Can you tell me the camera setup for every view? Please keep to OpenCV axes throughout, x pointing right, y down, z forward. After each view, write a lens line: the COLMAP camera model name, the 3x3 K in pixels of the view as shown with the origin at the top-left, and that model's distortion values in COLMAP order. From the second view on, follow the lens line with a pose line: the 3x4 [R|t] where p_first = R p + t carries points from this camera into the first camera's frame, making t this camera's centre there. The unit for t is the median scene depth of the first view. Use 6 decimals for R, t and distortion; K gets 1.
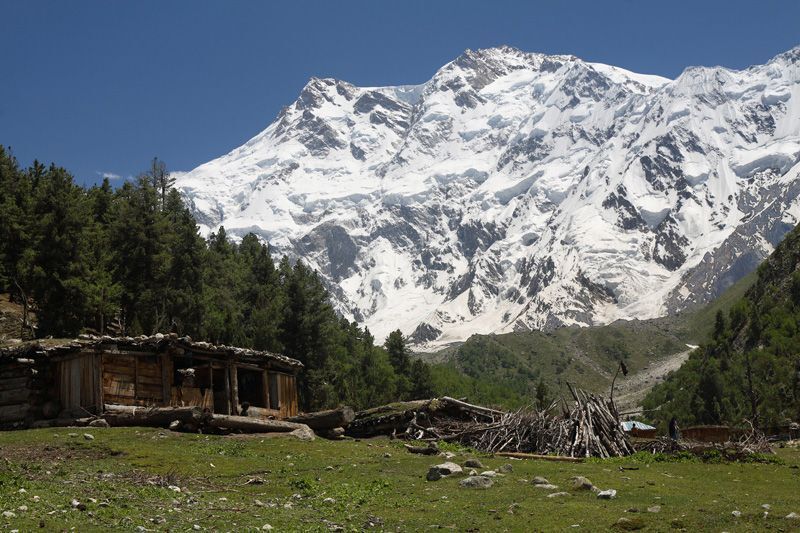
lens RADIAL K [[1243.2, 0, 400.0], [0, 1243.2, 266.5], [0, 0, 1]] dist [0.022720, 0.065996]
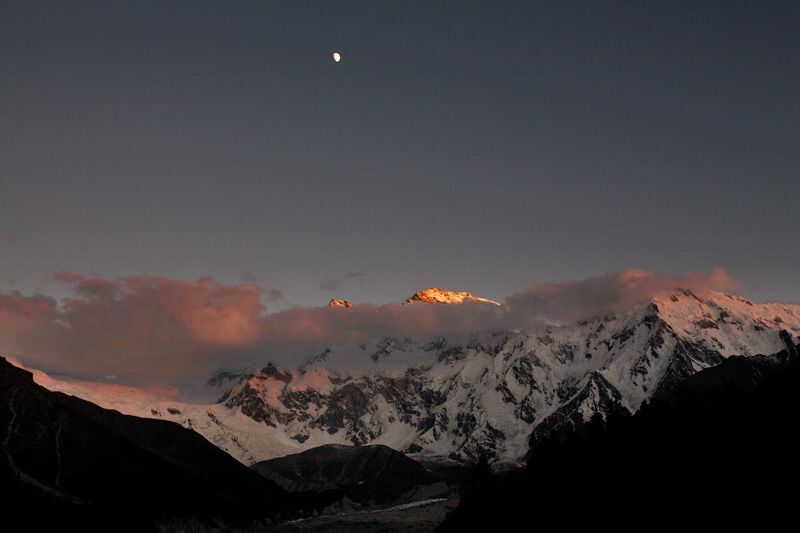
lens RADIAL K [[877.7, 0, 400.0], [0, 877.7, 266.5], [0, 0, 1]] dist [-0.063279, 0.007160]
pose [[0.993182, 0.052161, 0.104255, -0.147836], [-0.039474, 0.991958, -0.120254, -0.062186], [-0.109689, 0.115318, 0.987254, -0.434666]]
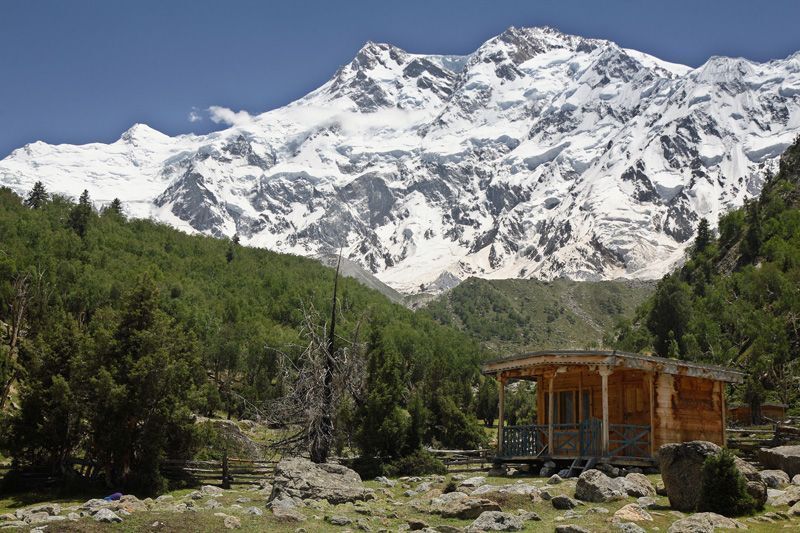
lens RADIAL K [[1105.8, 0, 400.0], [0, 1105.8, 266.5], [0, 0, 1]] dist [-0.014511, 0.094963]
pose [[0.995806, 0.085456, -0.032681, 0.008128], [-0.084081, 0.995600, 0.041358, 0.003710], [0.036072, -0.038436, 0.998610, 0.027822]]
